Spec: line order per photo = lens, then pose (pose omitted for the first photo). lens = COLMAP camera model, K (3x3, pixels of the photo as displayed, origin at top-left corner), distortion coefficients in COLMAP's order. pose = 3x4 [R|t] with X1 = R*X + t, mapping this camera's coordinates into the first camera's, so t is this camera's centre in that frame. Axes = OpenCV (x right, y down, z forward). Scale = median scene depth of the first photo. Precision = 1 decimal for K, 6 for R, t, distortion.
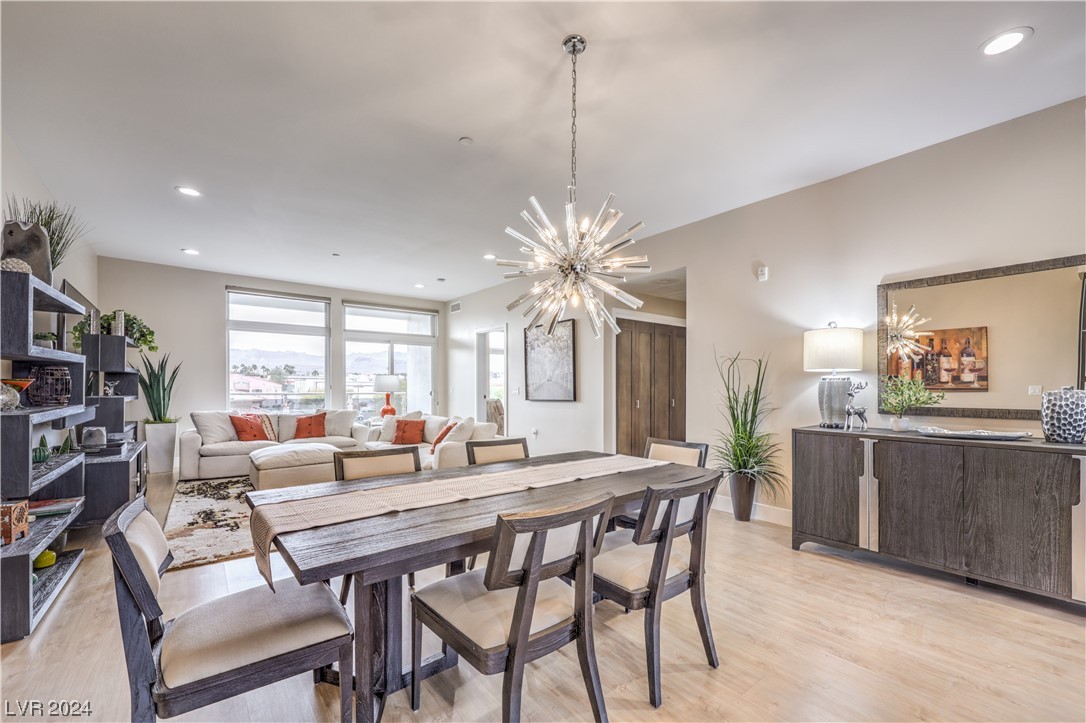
lens RADIAL K [[444.3, 0, 552.2], [0, 444.3, 387.5], [0, 0, 1]] dist [-0.002734, -0.001035]
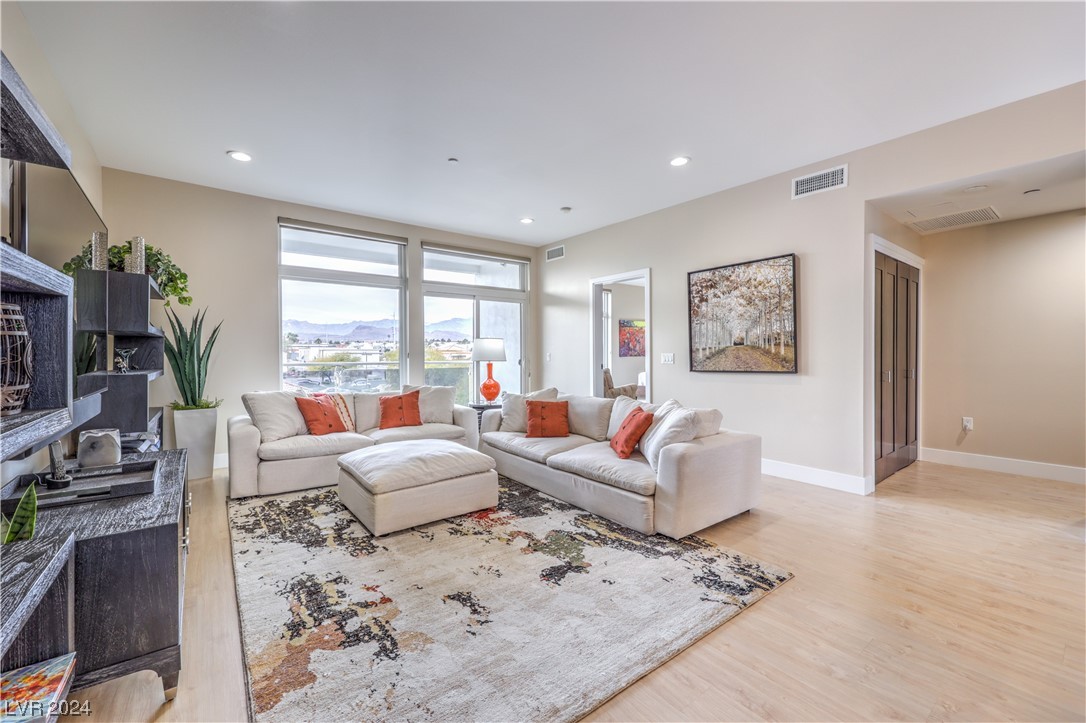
lens RADIAL K [[444.3, 0, 550.1], [0, 444.3, 355.2], [0, 0, 1]] dist [-0.002734, -0.001035]
pose [[0.999952, -0.006466, -0.007298, -0.329703], [0.006479, 0.999977, 0.001762, -0.001332], [0.007286, -0.001809, 0.999972, 0.317872]]
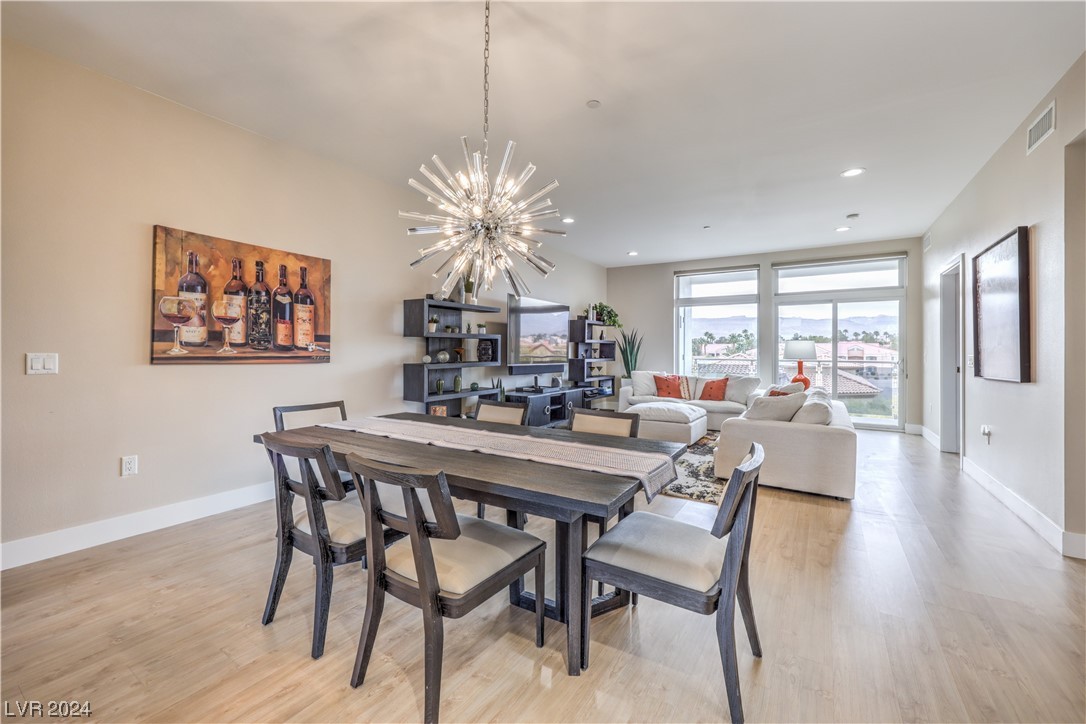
lens RADIAL K [[444.3, 0, 547.8], [0, 444.3, 351.1], [0, 0, 1]] dist [-0.002734, -0.001035]
pose [[0.327154, -0.000396, -0.944971, 0.368643], [-0.006976, 0.999972, -0.002834, -0.001079], [0.944945, 0.007519, 0.327142, 0.303670]]
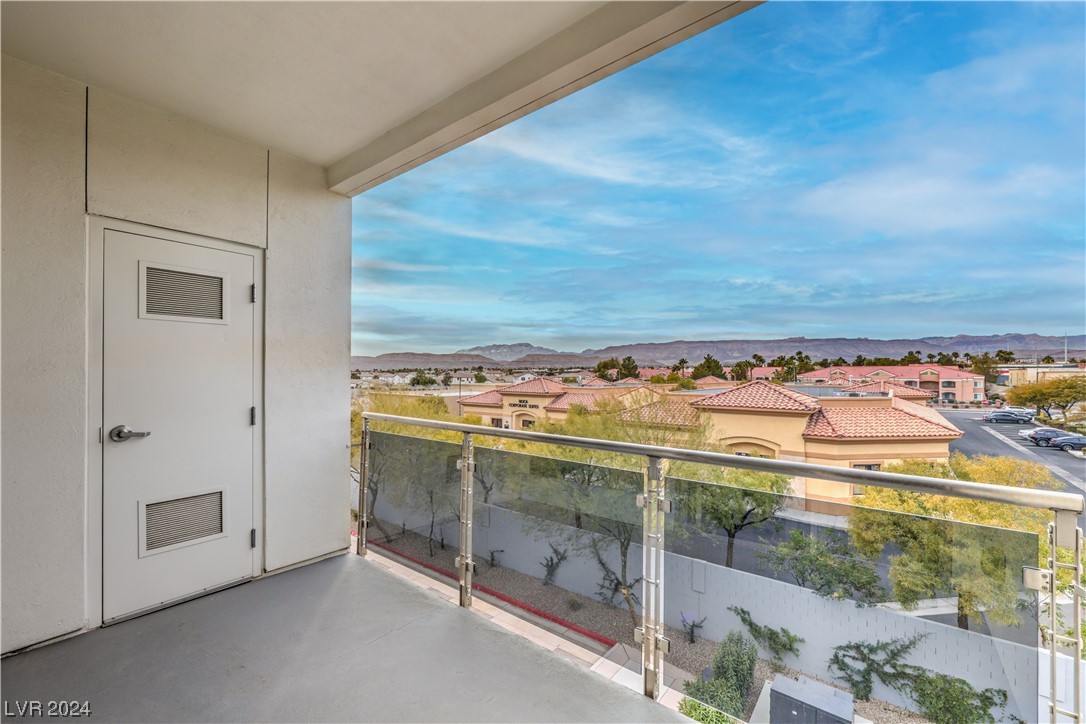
lens RADIAL K [[444.3, 0, 550.6], [0, 444.3, 374.7], [0, 0, 1]] dist [-0.002734, -0.001035]
pose [[0.228493, -0.002064, -0.973543, -0.457686], [-0.005220, 0.999981, -0.003345, -0.034182], [0.973532, 0.005847, 0.228478, 1.526101]]
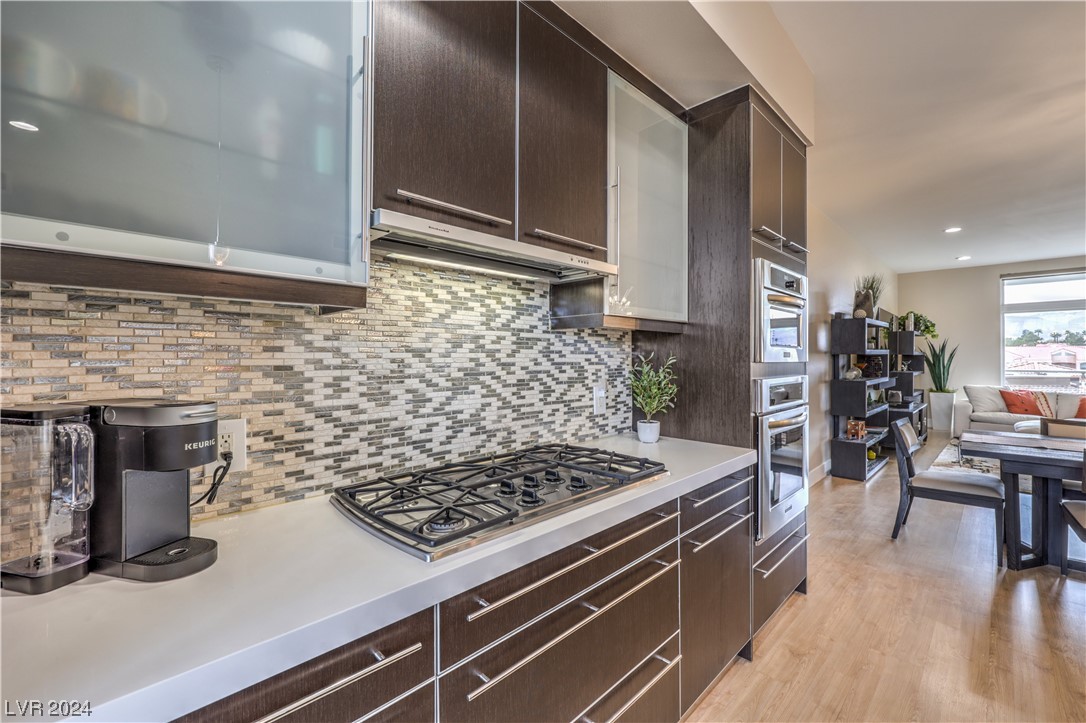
lens RADIAL K [[444.3, 0, 541.9], [0, 444.3, 358.8], [0, 0, 1]] dist [-0.002734, -0.001035]
pose [[0.087816, -0.003025, -0.996132, 0.320857], [0.000431, 0.999995, -0.002999, -0.015801], [0.996137, -0.000166, 0.087817, -0.293640]]
